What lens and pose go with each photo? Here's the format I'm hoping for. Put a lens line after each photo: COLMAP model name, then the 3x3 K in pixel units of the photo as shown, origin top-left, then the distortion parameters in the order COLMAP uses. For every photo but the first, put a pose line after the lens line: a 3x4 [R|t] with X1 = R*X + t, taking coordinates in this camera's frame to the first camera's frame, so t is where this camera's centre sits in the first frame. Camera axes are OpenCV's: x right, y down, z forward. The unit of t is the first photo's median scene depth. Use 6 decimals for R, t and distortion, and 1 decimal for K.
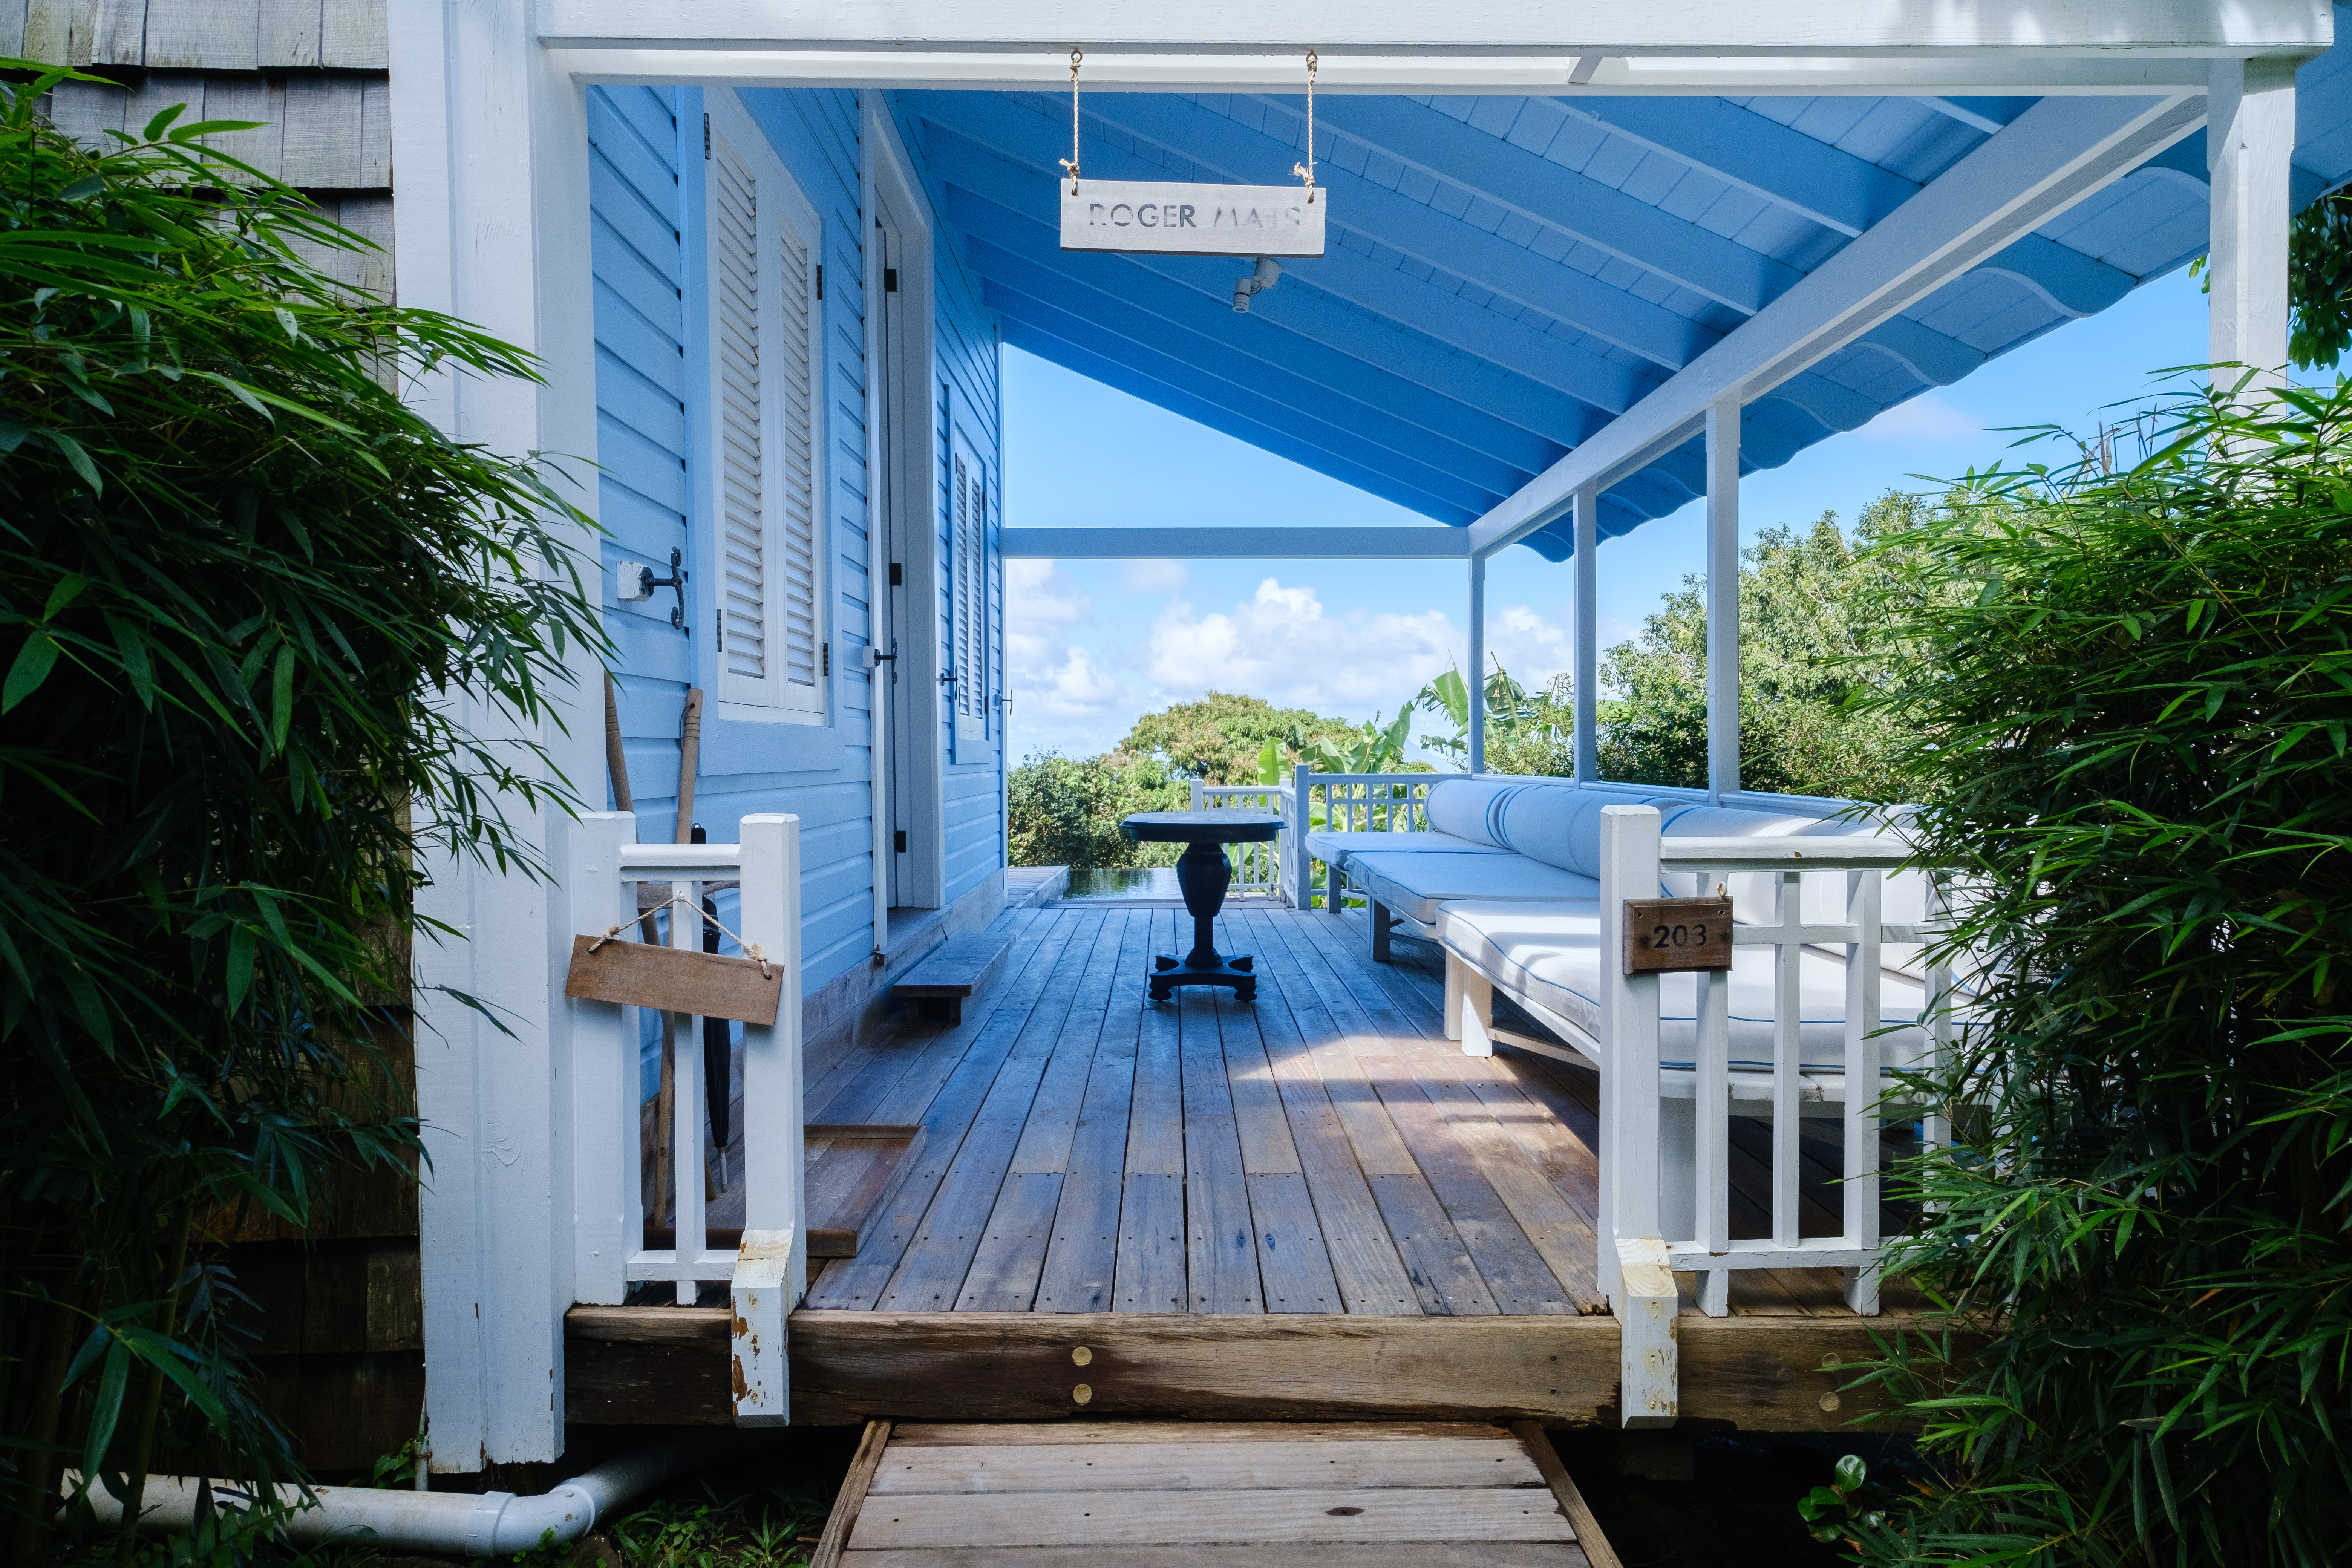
lens RADIAL K [[1318.3, 0, 1180.0], [0, 1318.3, 786.9], [0, 0, 1]] dist [-0.005954, -0.000465]
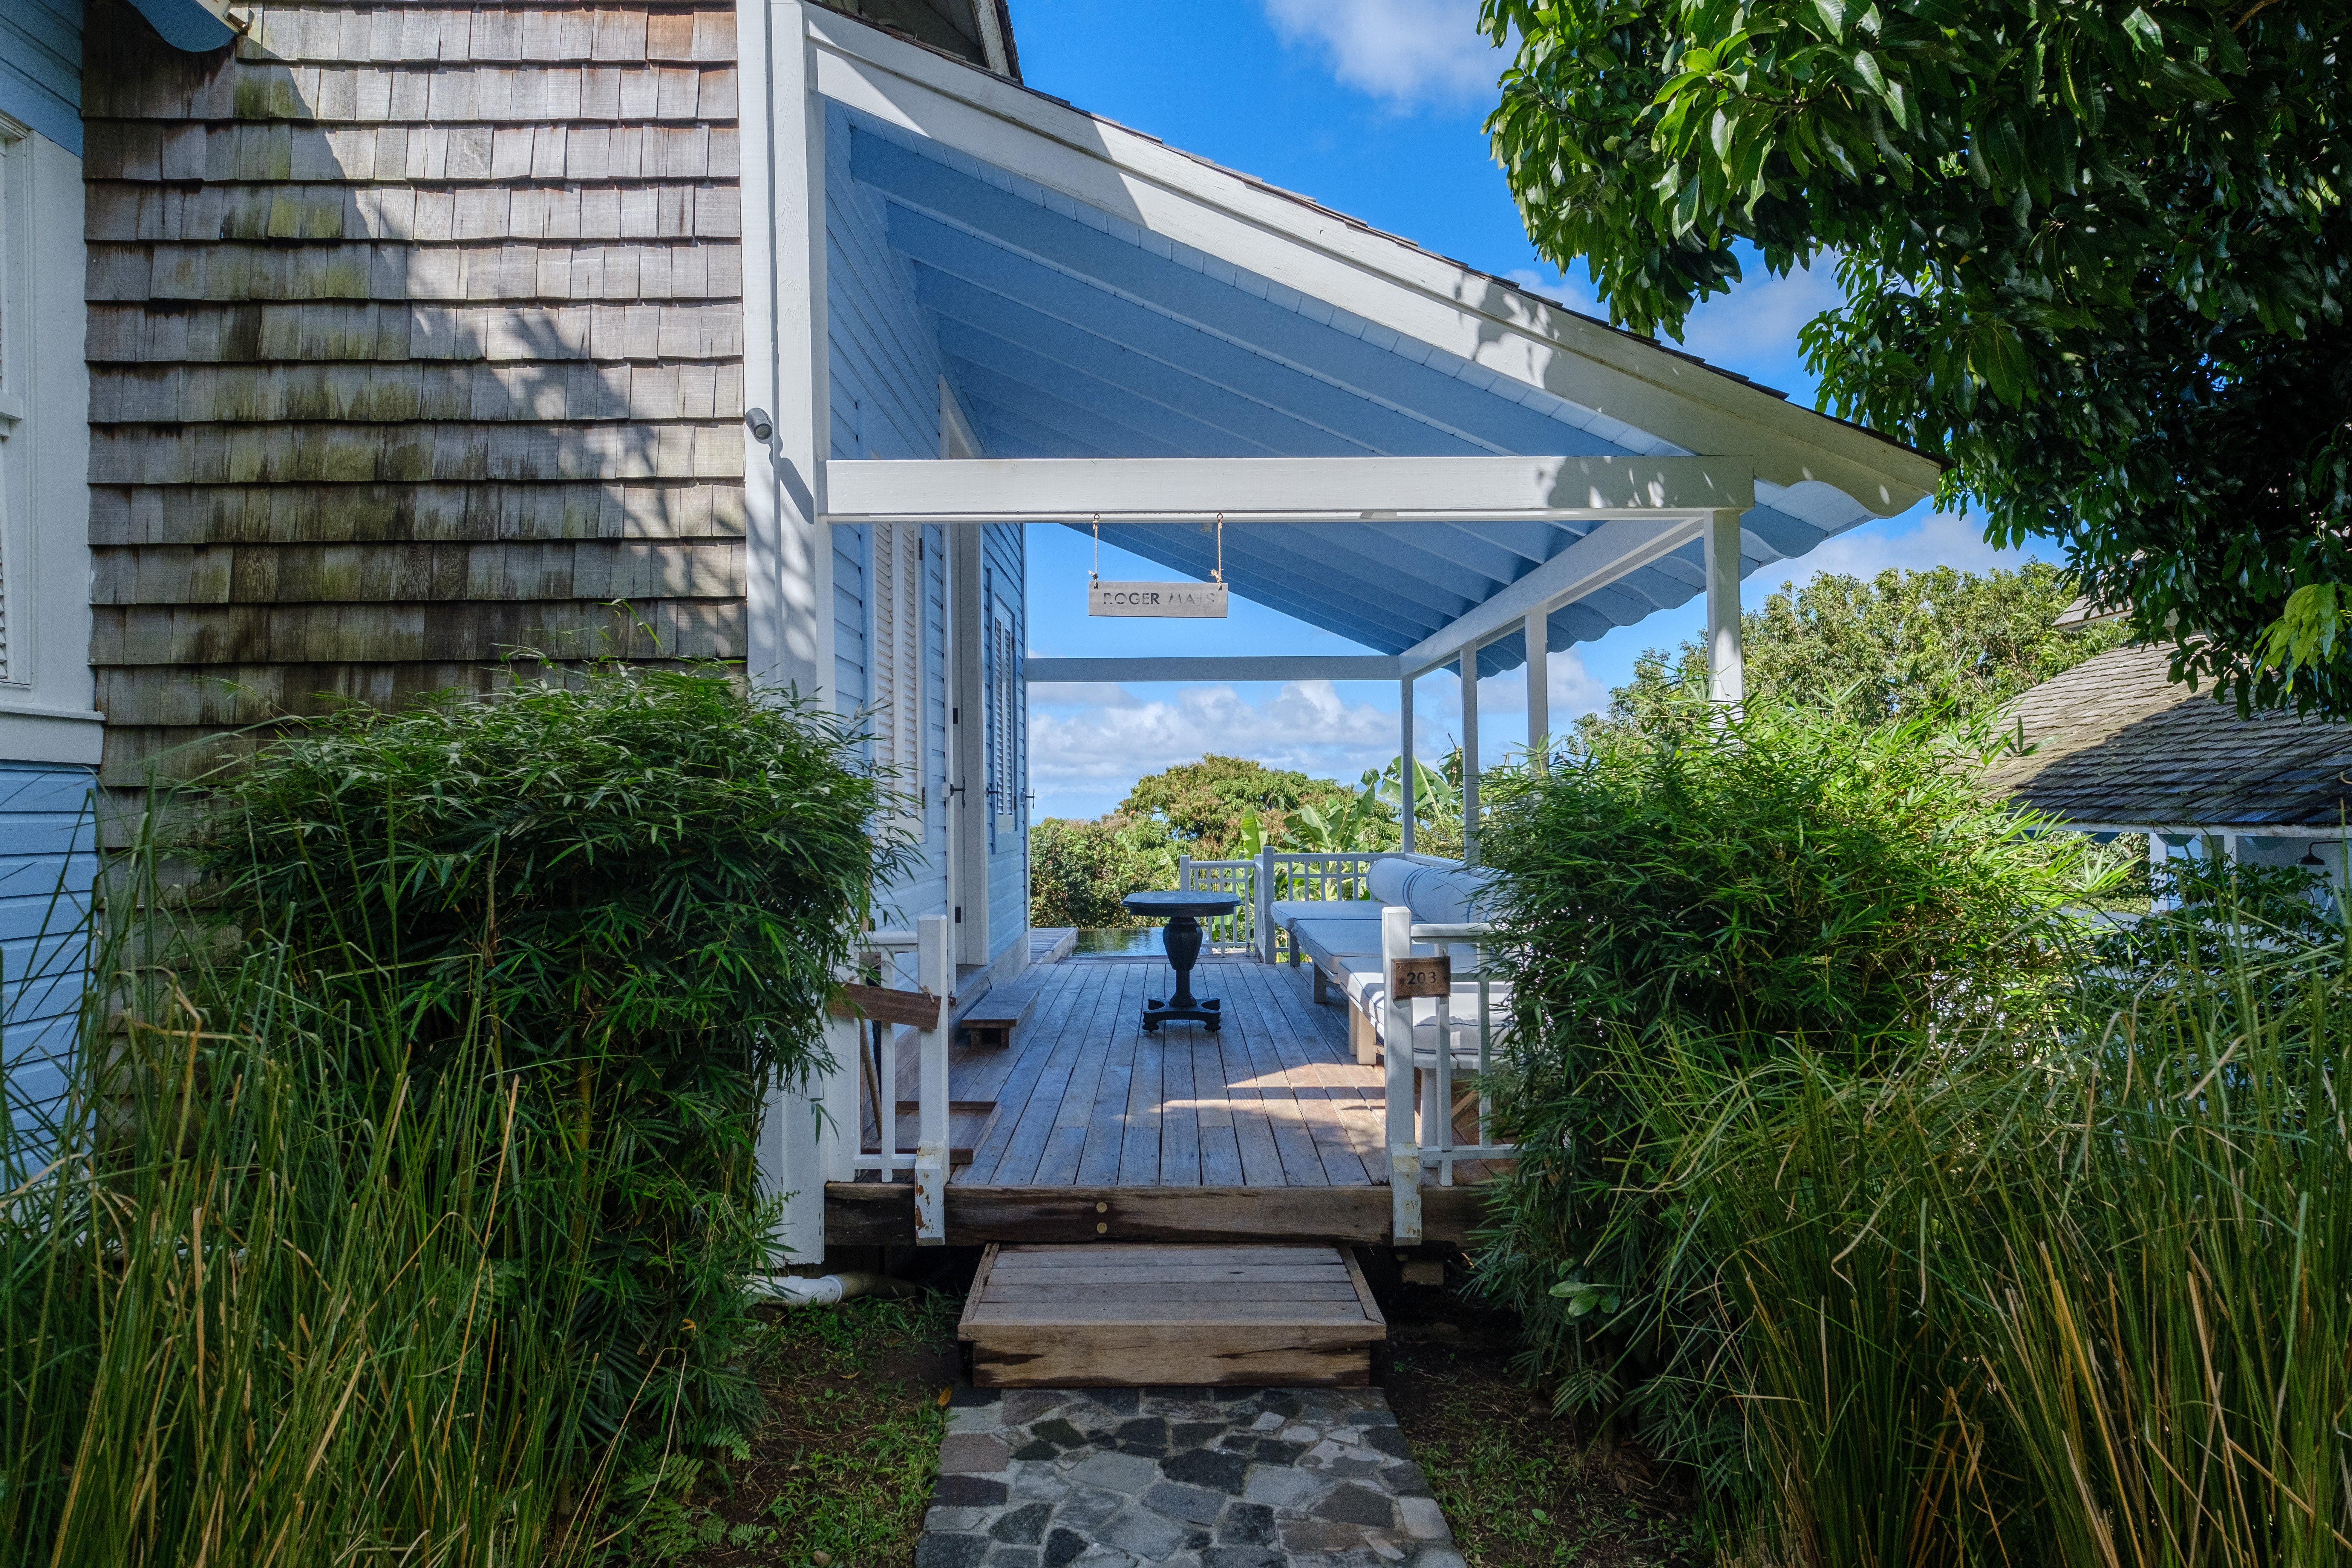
lens RADIAL K [[1305.6, 0, 1180.6], [0, 1305.6, 773.2], [0, 0, 1]] dist [0.014951, -0.000985]
pose [[0.999977, -0.006728, 0.000587, 0.017655], [0.006750, 0.998600, -0.052470, -0.036189], [-0.000233, 0.052472, 0.998622, -0.388268]]
